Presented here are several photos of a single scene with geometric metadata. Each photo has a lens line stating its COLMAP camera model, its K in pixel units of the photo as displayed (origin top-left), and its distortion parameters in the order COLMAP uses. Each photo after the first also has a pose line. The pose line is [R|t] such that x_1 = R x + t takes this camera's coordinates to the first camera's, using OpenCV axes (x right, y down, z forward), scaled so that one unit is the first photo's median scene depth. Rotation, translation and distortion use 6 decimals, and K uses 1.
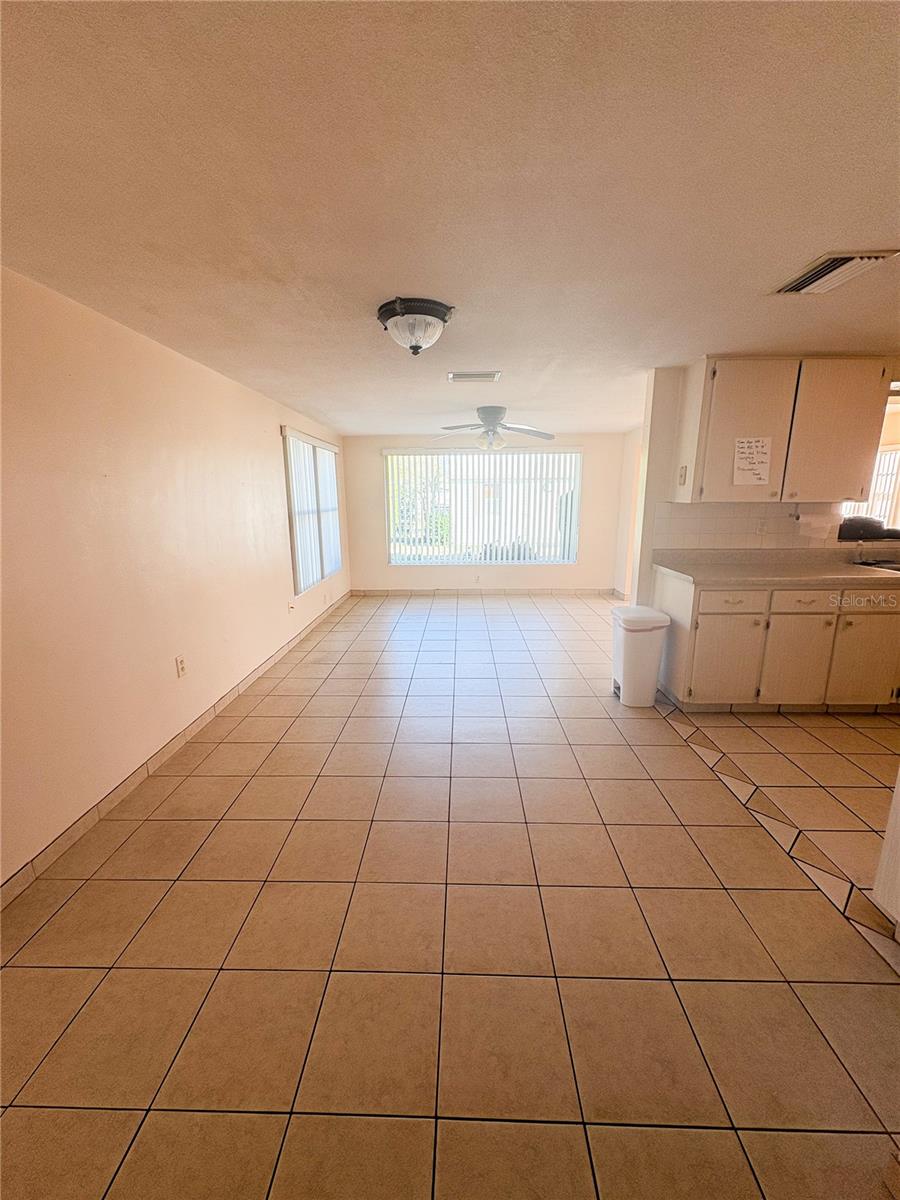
lens RADIAL K [[476.6, 0, 450.0], [0, 476.6, 600.0], [0, 0, 1]] dist [0.002043, 0.000017]
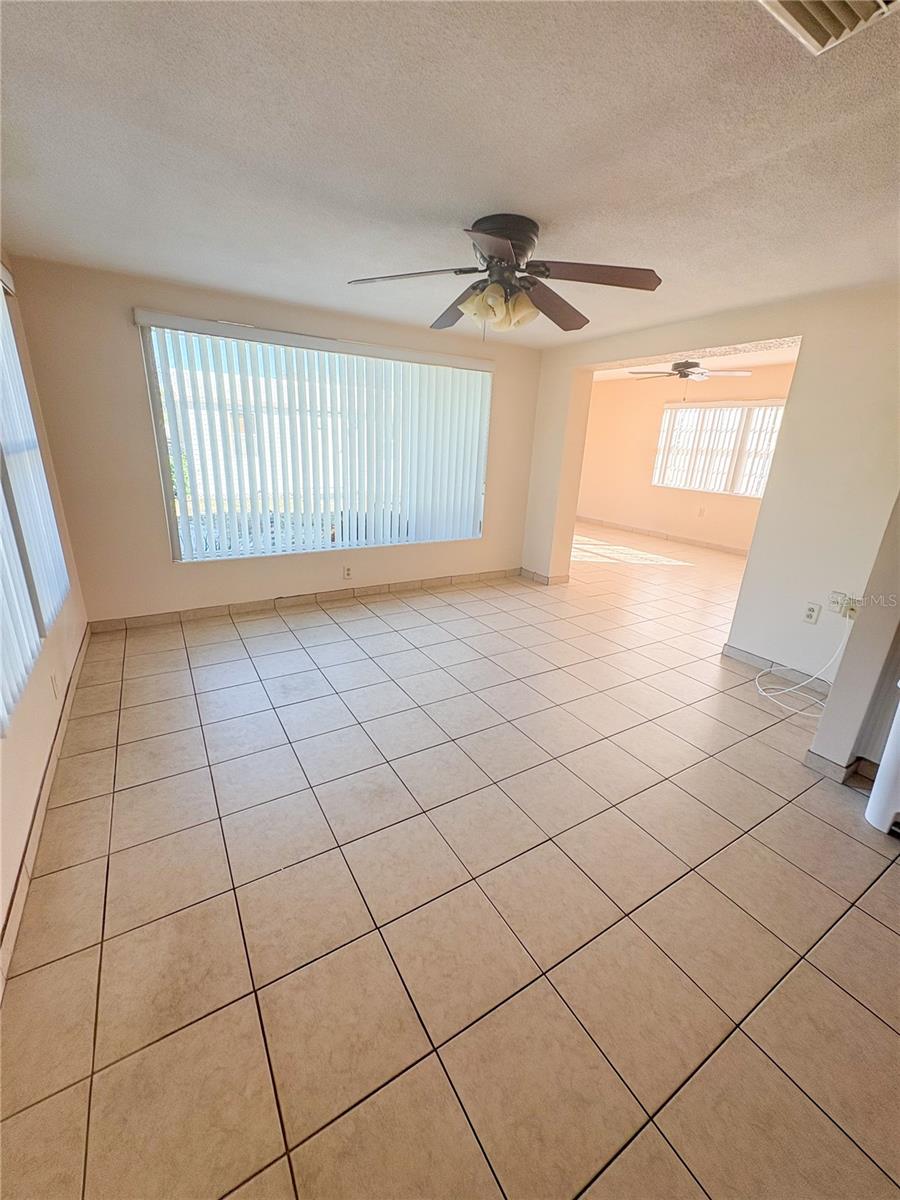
lens RADIAL K [[476.6, 0, 450.0], [0, 476.6, 600.0], [0, 0, 1]] dist [0.002043, 0.000017]
pose [[0.840705, -0.128300, 0.526075, -0.166339], [0.064131, 0.988279, 0.138537, -0.091604], [-0.537683, -0.082731, 0.839078, 0.451371]]
